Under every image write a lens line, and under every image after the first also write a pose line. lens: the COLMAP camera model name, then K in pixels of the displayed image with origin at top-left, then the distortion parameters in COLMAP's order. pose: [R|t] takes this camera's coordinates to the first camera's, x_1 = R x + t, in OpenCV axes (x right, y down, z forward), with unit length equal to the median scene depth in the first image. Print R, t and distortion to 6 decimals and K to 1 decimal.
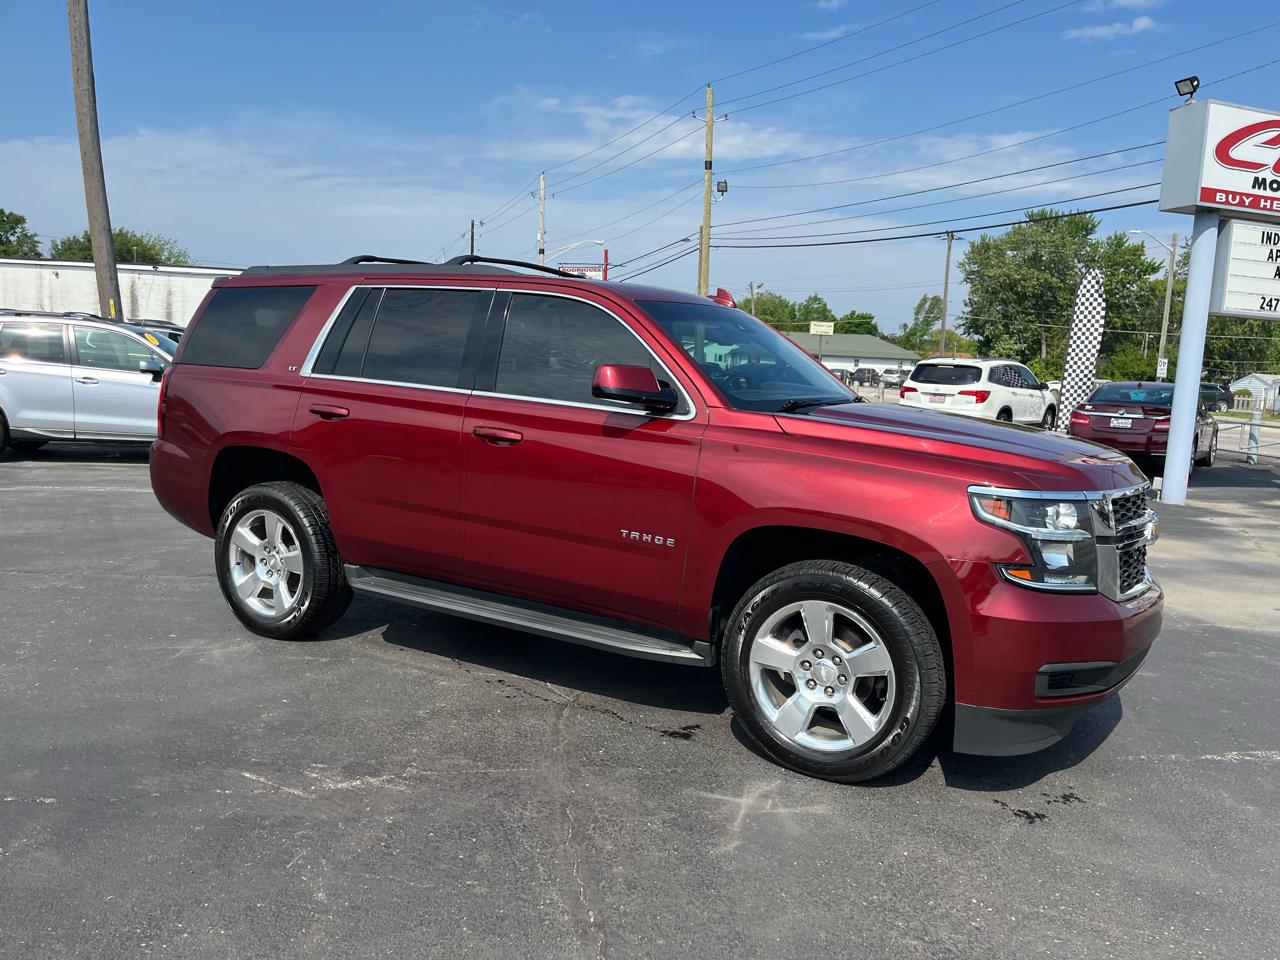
lens RADIAL K [[971.1, 0, 648.6], [0, 971.1, 483.6], [0, 0, 1]] dist [0.069373, -0.088461]
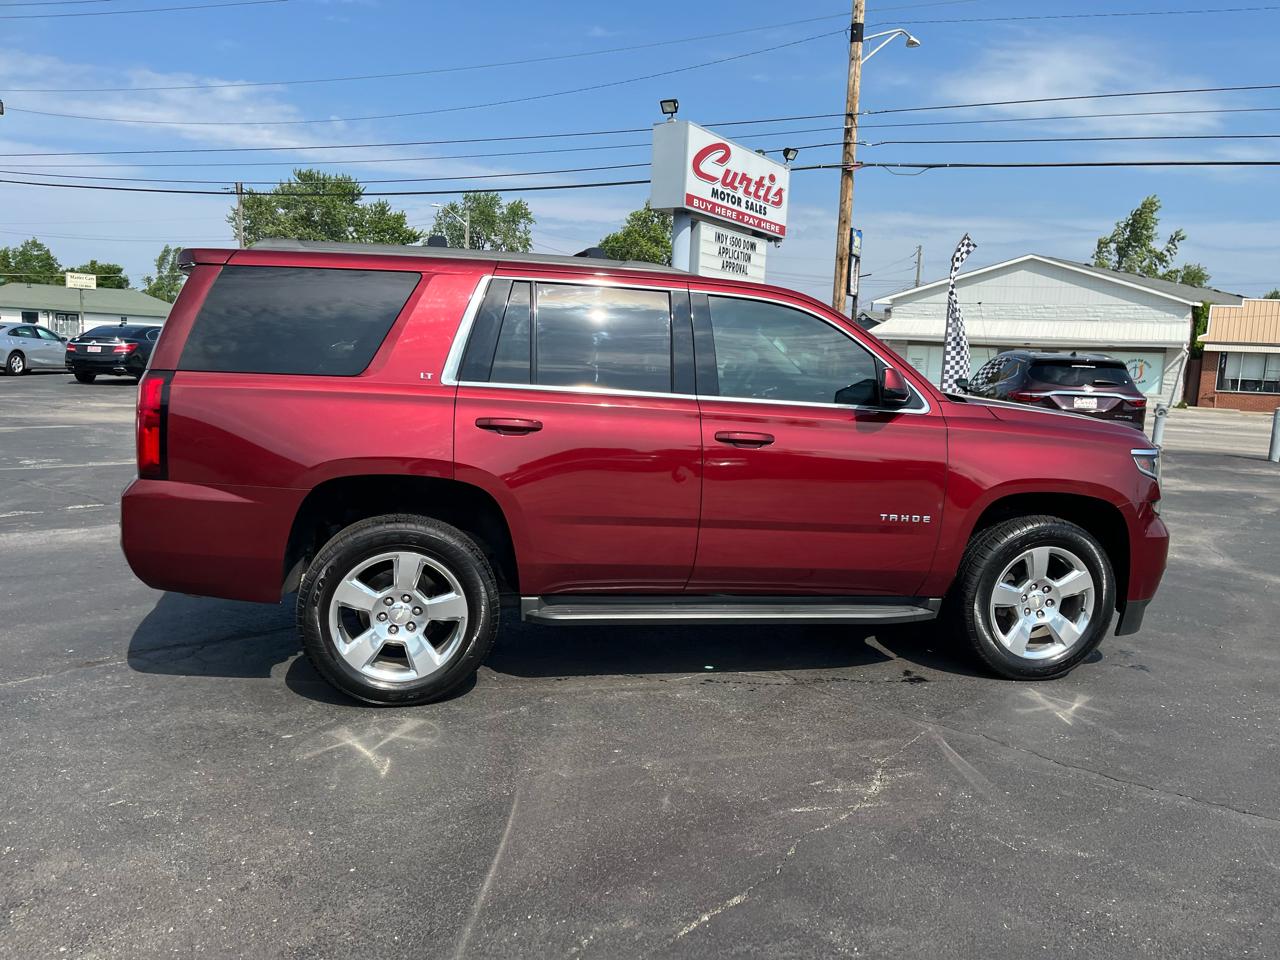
lens RADIAL K [[971.1, 0, 652.2], [0, 971.1, 492.3], [0, 0, 1]] dist [0.069373, -0.088461]
pose [[0.743077, -0.112162, 0.659739, -0.313929], [0.078824, 0.993661, 0.080151, -0.028965], [-0.664547, -0.007556, 0.747208, 0.106925]]
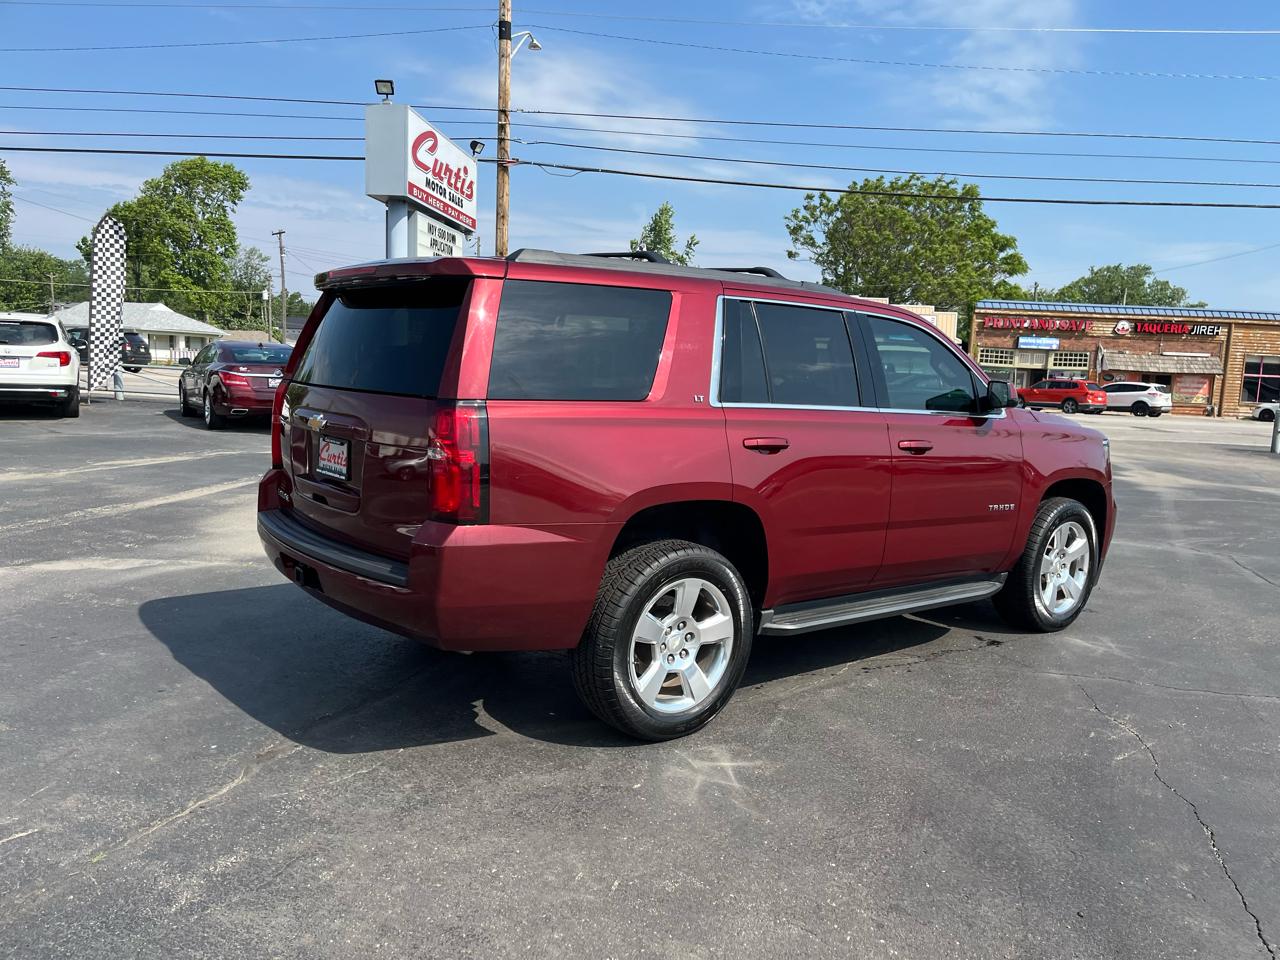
lens RADIAL K [[971.1, 0, 651.2], [0, 971.1, 490.8], [0, 0, 1]] dist [0.069373, -0.088461]
pose [[0.362138, -0.156897, 0.918825, -0.457297], [0.093219, 0.986886, 0.131779, -0.061466], [-0.927451, 0.037930, 0.372015, 0.301423]]
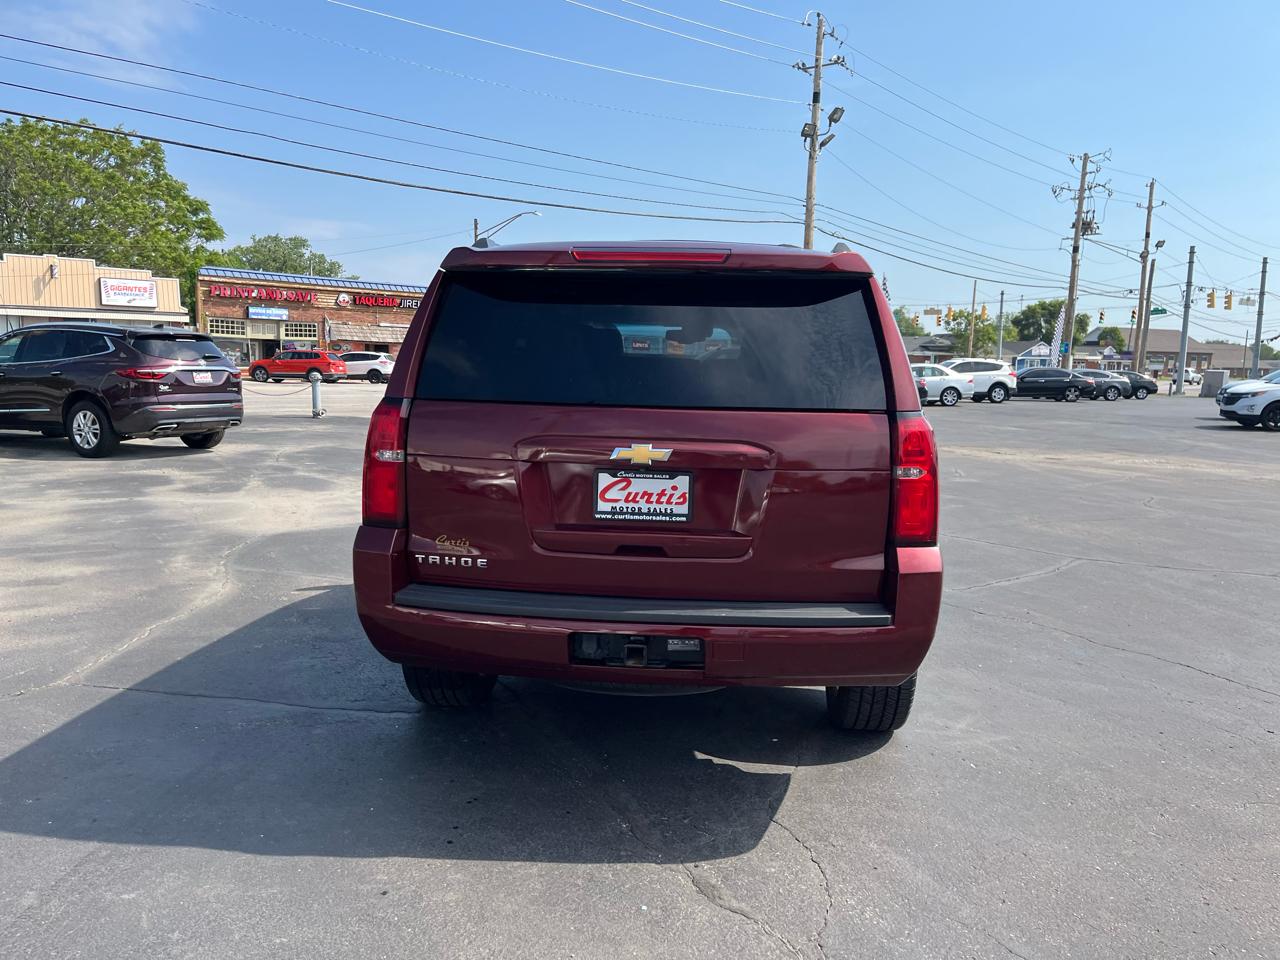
lens RADIAL K [[971.1, 0, 650.9], [0, 971.1, 474.9], [0, 0, 1]] dist [0.069373, -0.088461]
pose [[-0.427276, -0.167317, 0.888505, -0.419848], [0.069375, 0.973763, 0.216734, -0.099693], [-0.901456, 0.154245, -0.404457, 0.621523]]
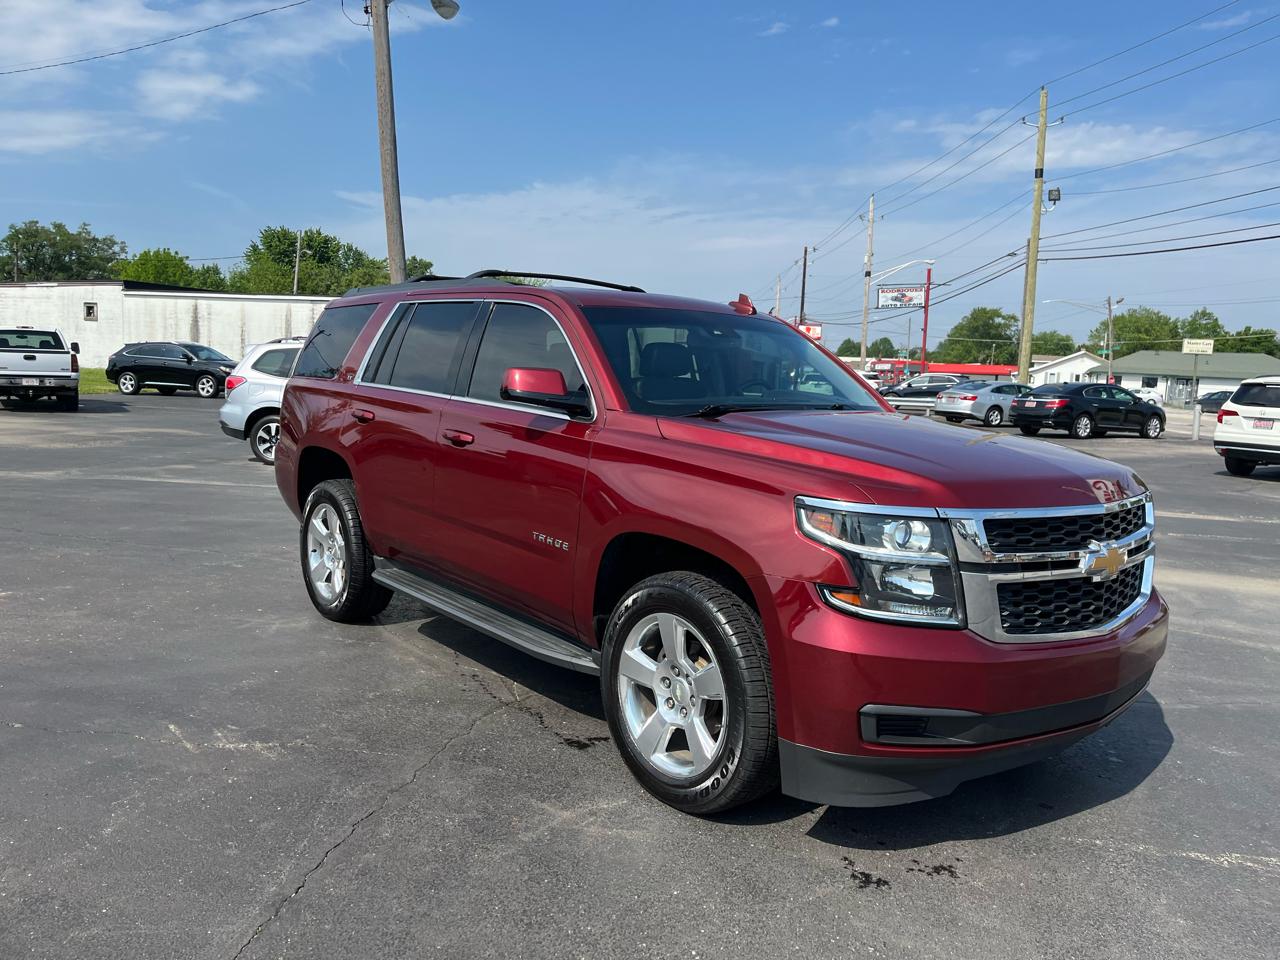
lens RADIAL K [[971.1, 0, 650.1], [0, 971.1, 473.4], [0, 0, 1]] dist [0.069373, -0.088461]
pose [[0.940008, 0.029863, -0.339844, 0.138009], [-0.041940, 0.998721, -0.028246, 0.003457], [0.338565, 0.040805, 0.940058, 0.029894]]
